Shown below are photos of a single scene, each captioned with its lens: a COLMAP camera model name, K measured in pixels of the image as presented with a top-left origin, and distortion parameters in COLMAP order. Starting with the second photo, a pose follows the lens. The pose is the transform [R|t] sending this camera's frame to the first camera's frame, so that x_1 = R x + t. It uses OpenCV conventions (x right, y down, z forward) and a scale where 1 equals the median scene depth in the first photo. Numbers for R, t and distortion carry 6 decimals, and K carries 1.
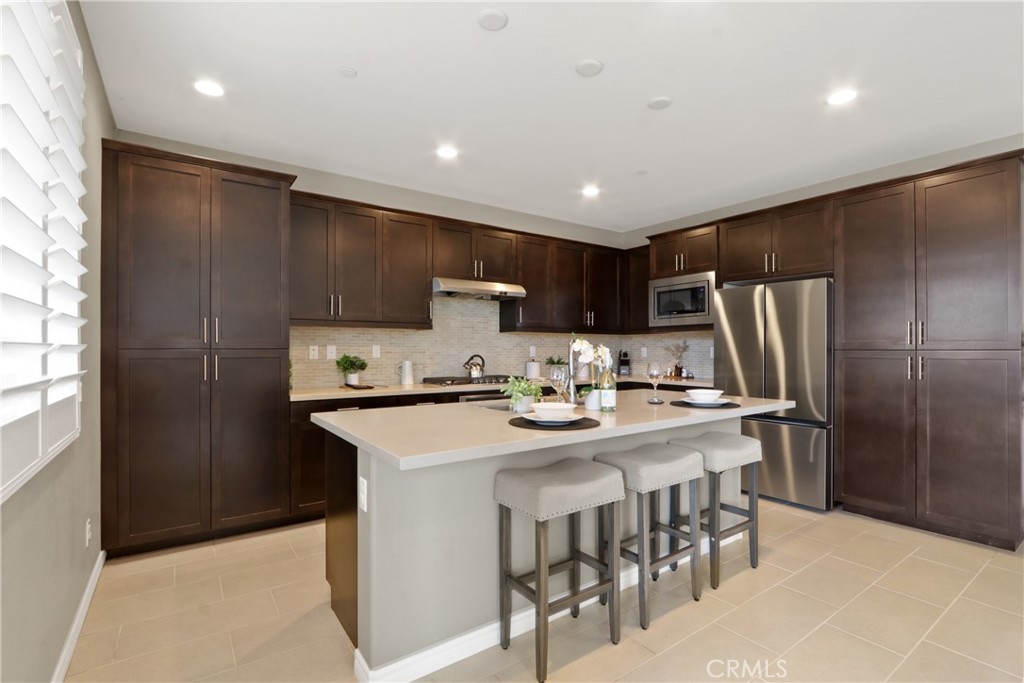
lens RADIAL K [[481.2, 0, 517.8], [0, 481.2, 351.5], [0, 0, 1]] dist [-0.002468, -0.000198]
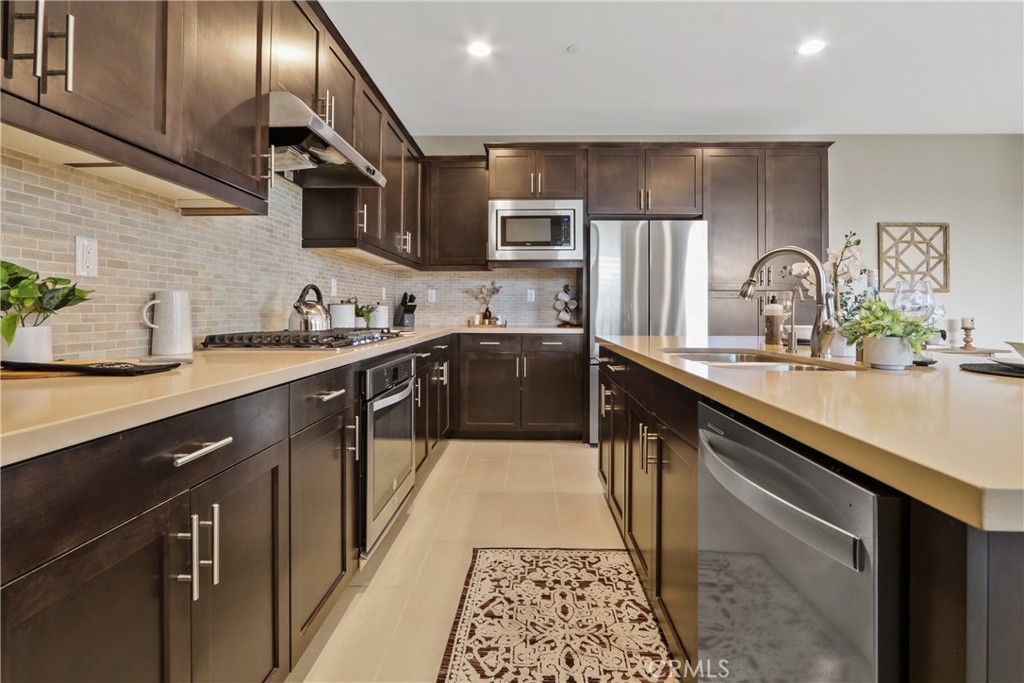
lens RADIAL K [[481.2, 0, 504.2], [0, 481.2, 307.1], [0, 0, 1]] dist [-0.002468, -0.000198]
pose [[0.615264, 0.006056, 0.788298, -0.354027], [0.000606, 0.999967, -0.008155, 0.033746], [-0.788321, 0.005495, 0.615240, 0.553661]]
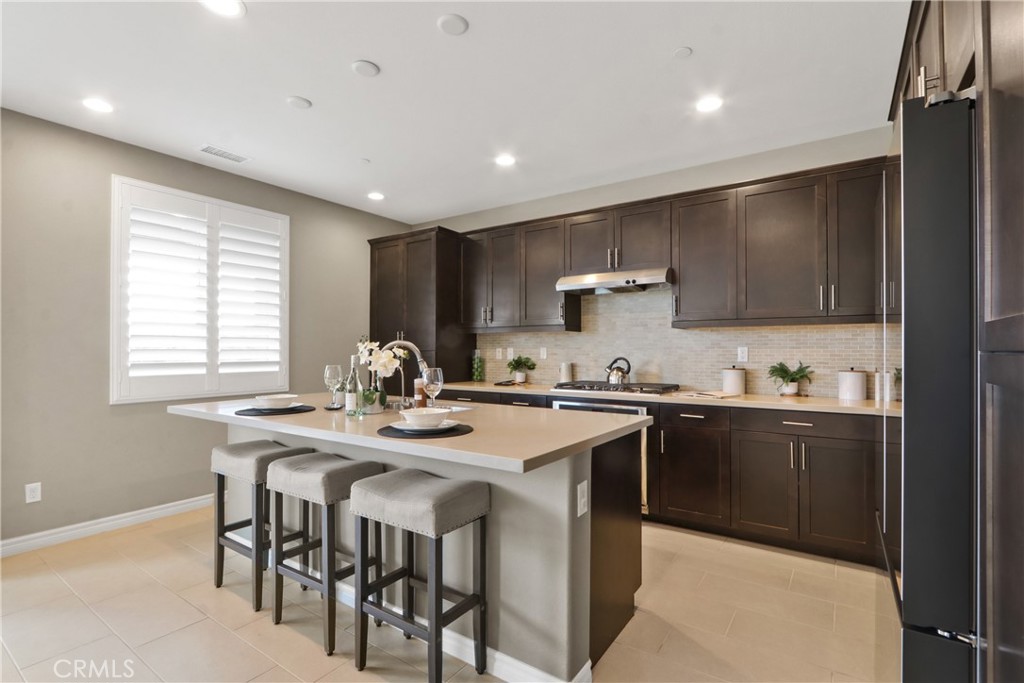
lens RADIAL K [[481.2, 0, 516.6], [0, 481.2, 332.7], [0, 0, 1]] dist [-0.002468, -0.000198]
pose [[0.344563, -0.038097, -0.937990, 0.660155], [-0.006850, 0.999048, -0.043094, 0.000782], [0.938738, 0.021273, 0.343974, 0.540427]]
